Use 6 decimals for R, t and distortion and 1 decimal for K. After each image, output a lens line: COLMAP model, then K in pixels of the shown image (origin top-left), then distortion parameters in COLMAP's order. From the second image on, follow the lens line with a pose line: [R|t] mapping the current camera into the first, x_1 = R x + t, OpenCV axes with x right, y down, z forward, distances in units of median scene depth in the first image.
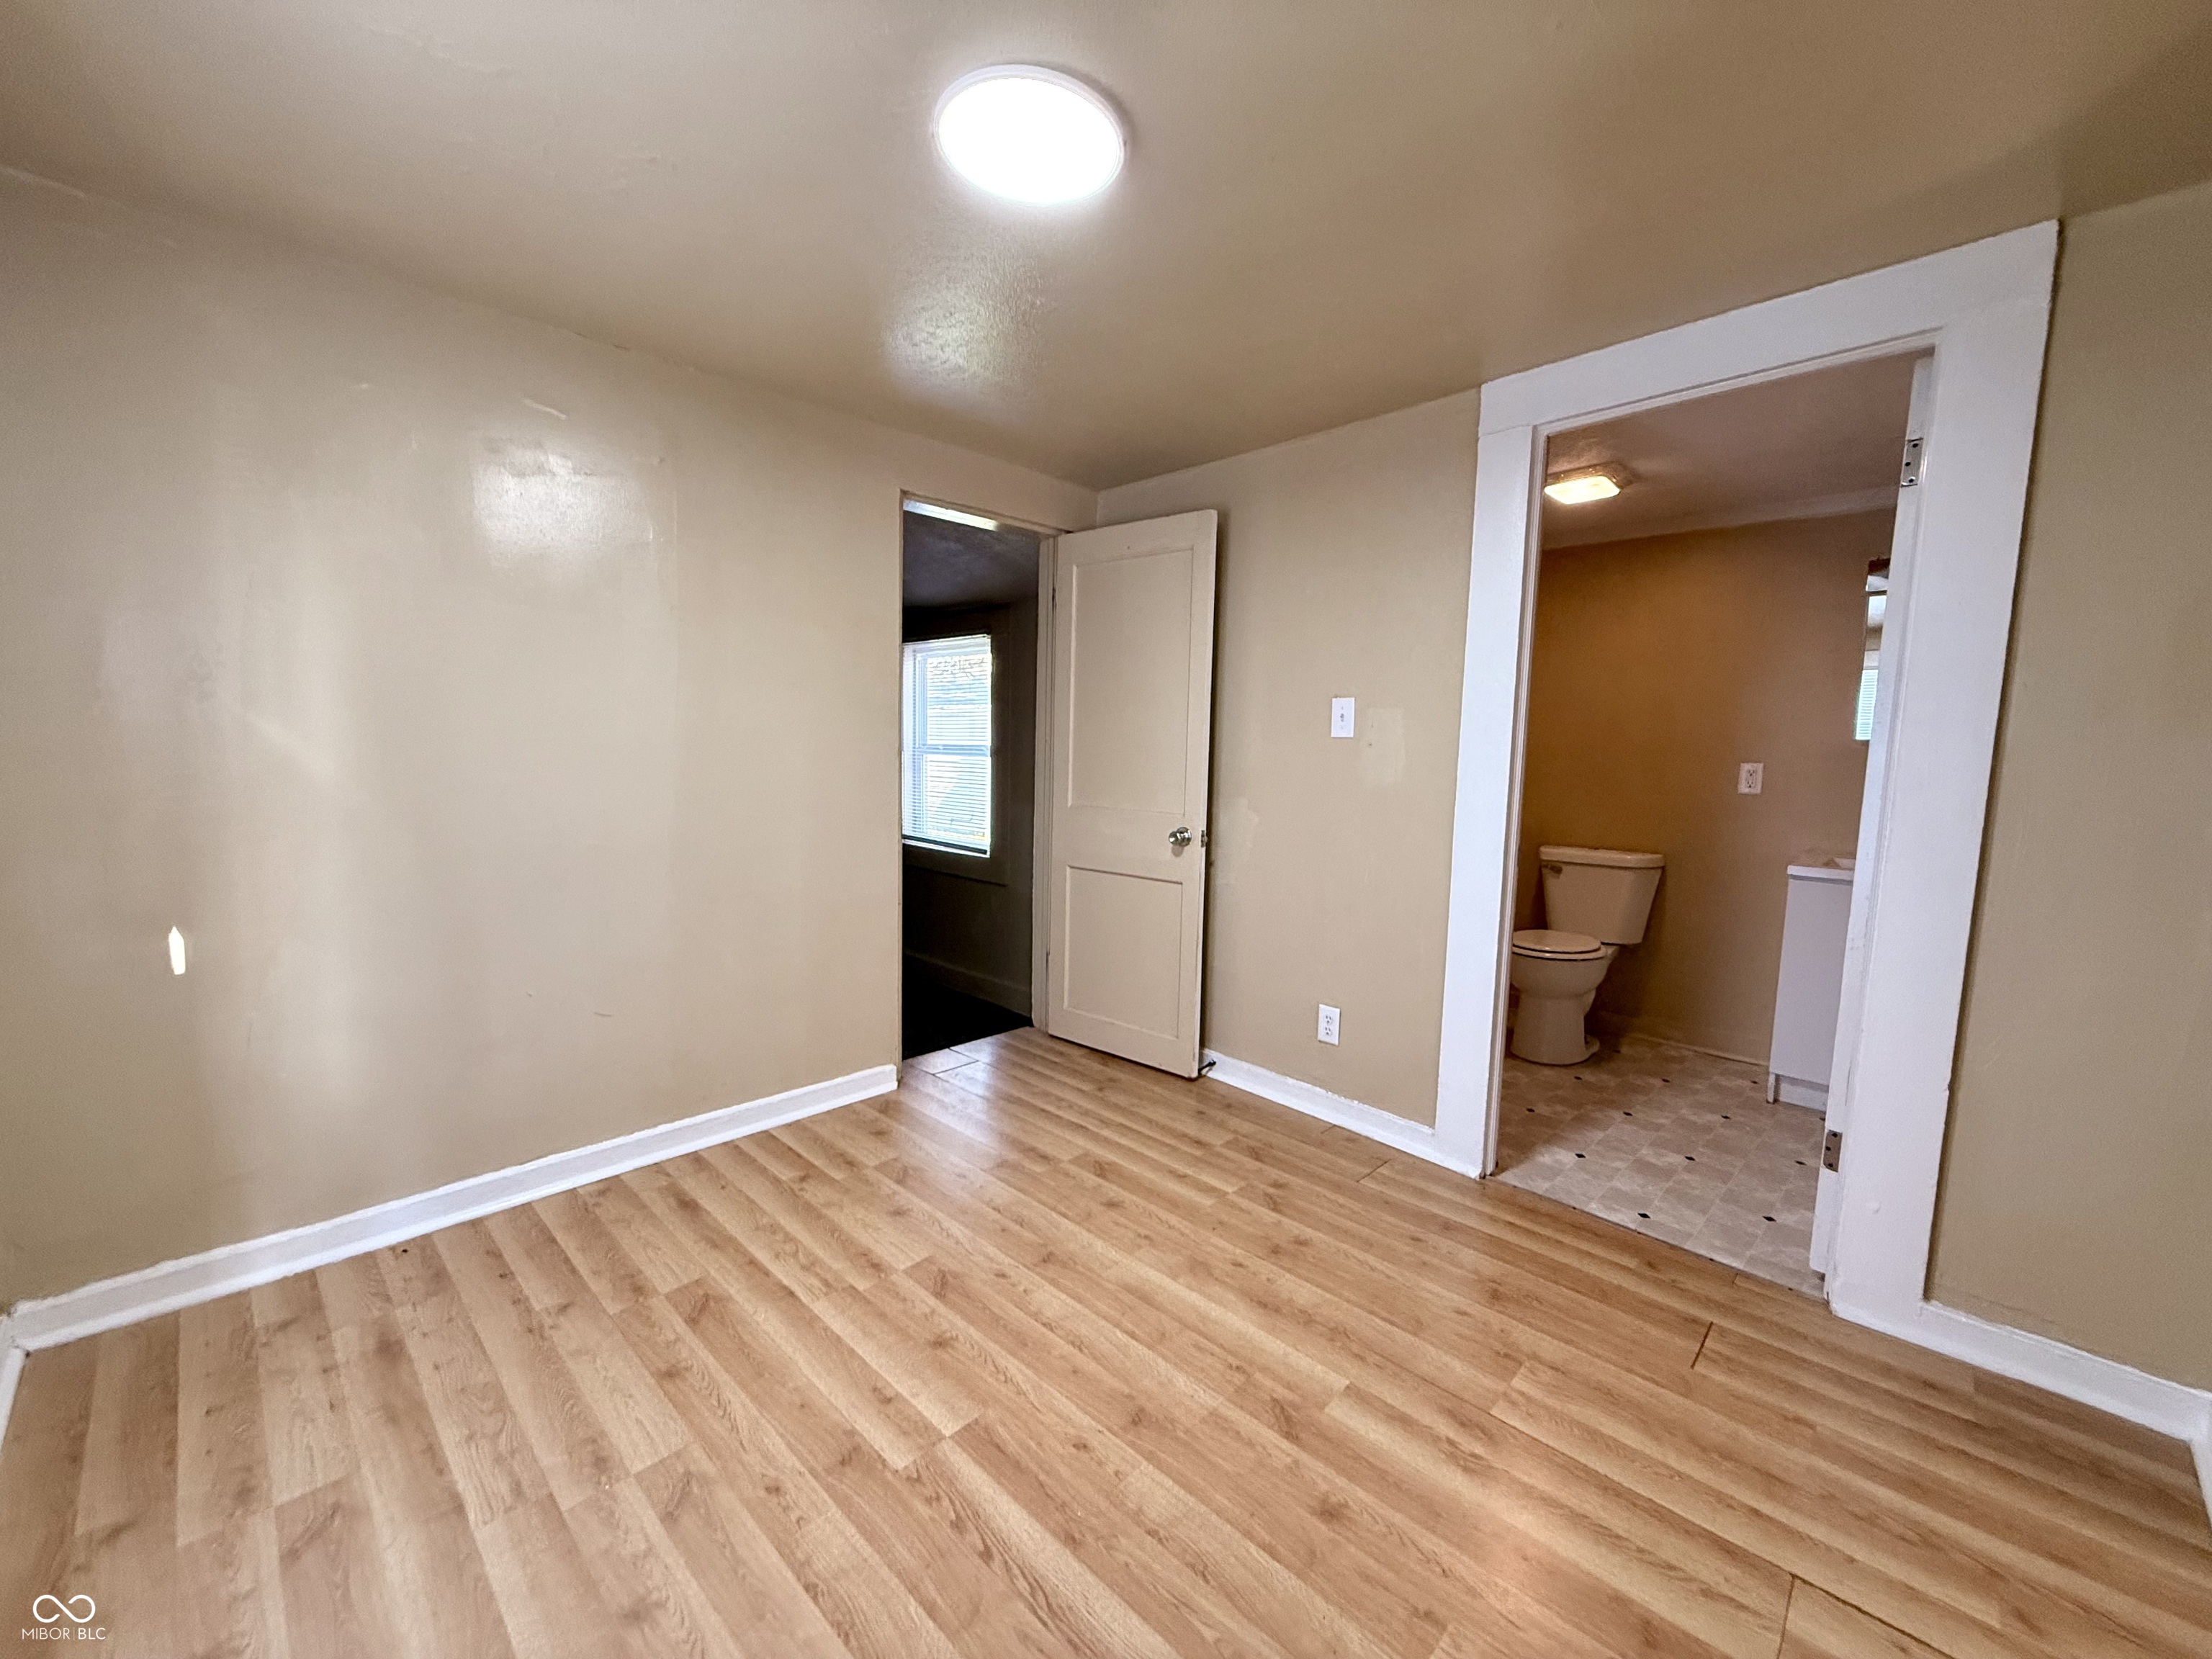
lens RADIAL K [[881.7, 0, 1103.7], [0, 881.7, 831.2], [0, 0, 1]] dist [0.000467, -0.000934]
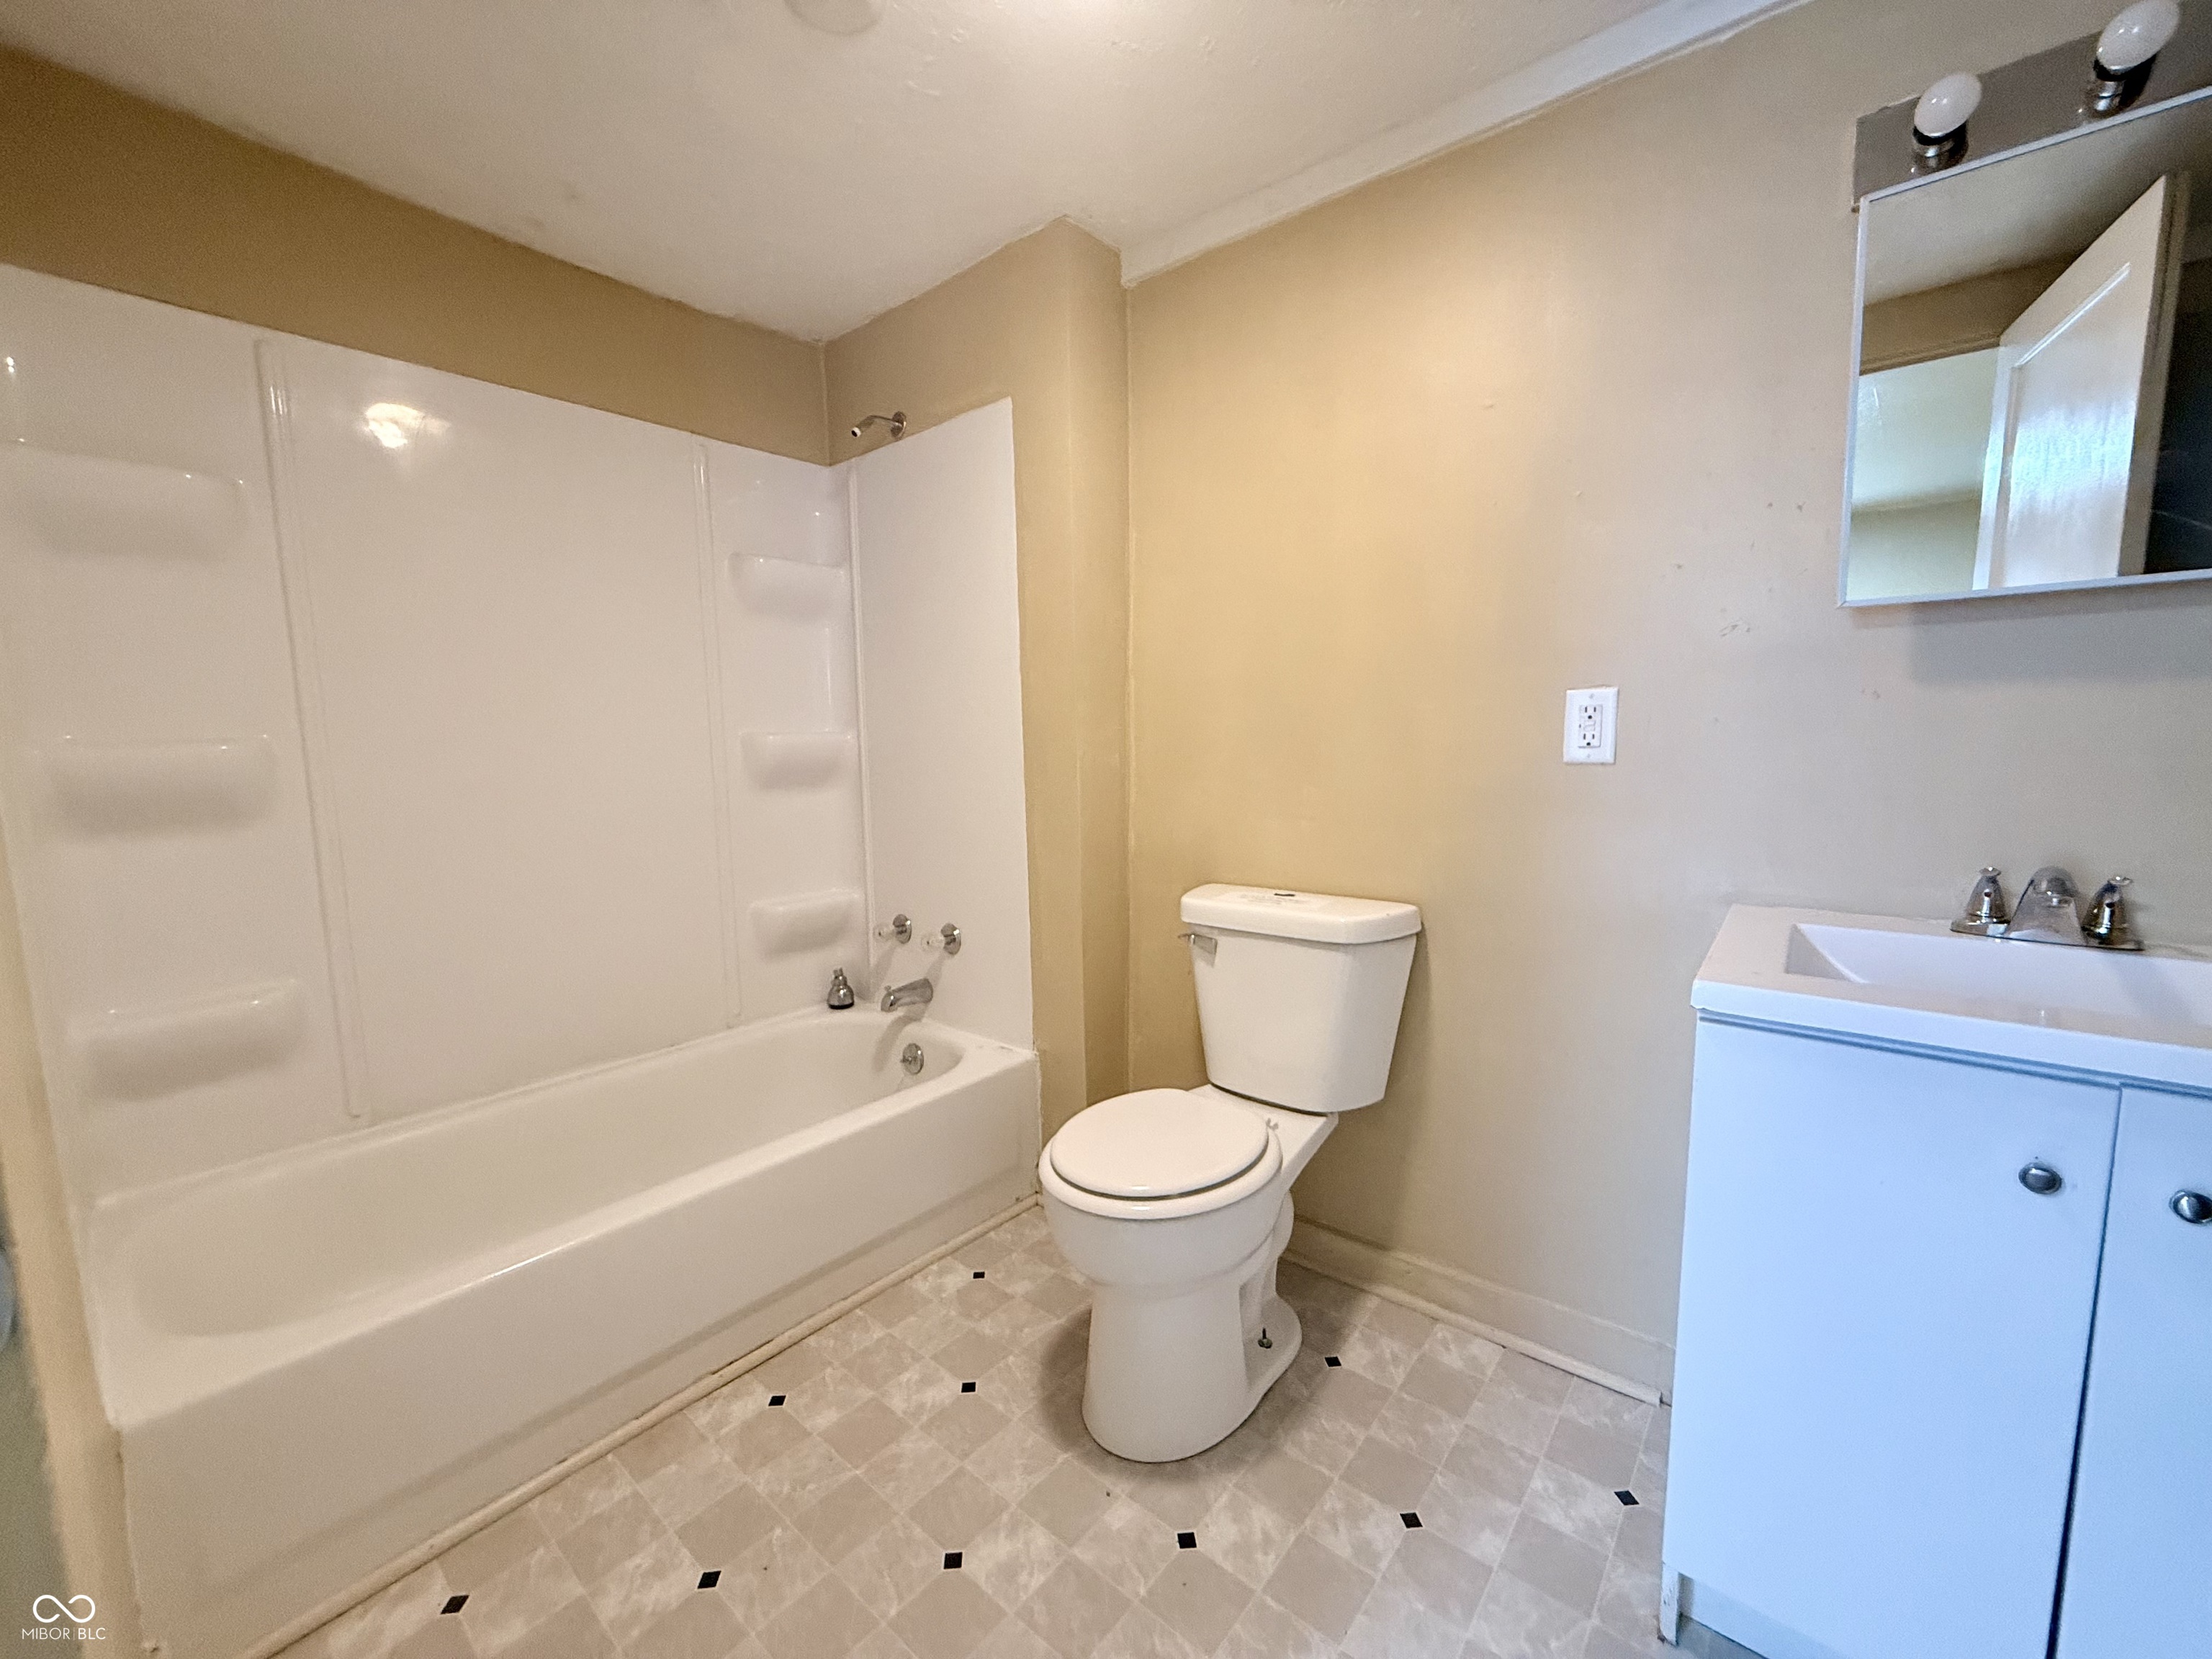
lens RADIAL K [[881.7, 0, 1114.3], [0, 881.7, 829.3], [0, 0, 1]] dist [0.000467, -0.000934]
pose [[0.992678, -0.054477, 0.107805, 0.634581], [0.052425, 0.998387, 0.021782, -0.043302], [-0.108818, -0.015970, 0.993933, 0.834764]]
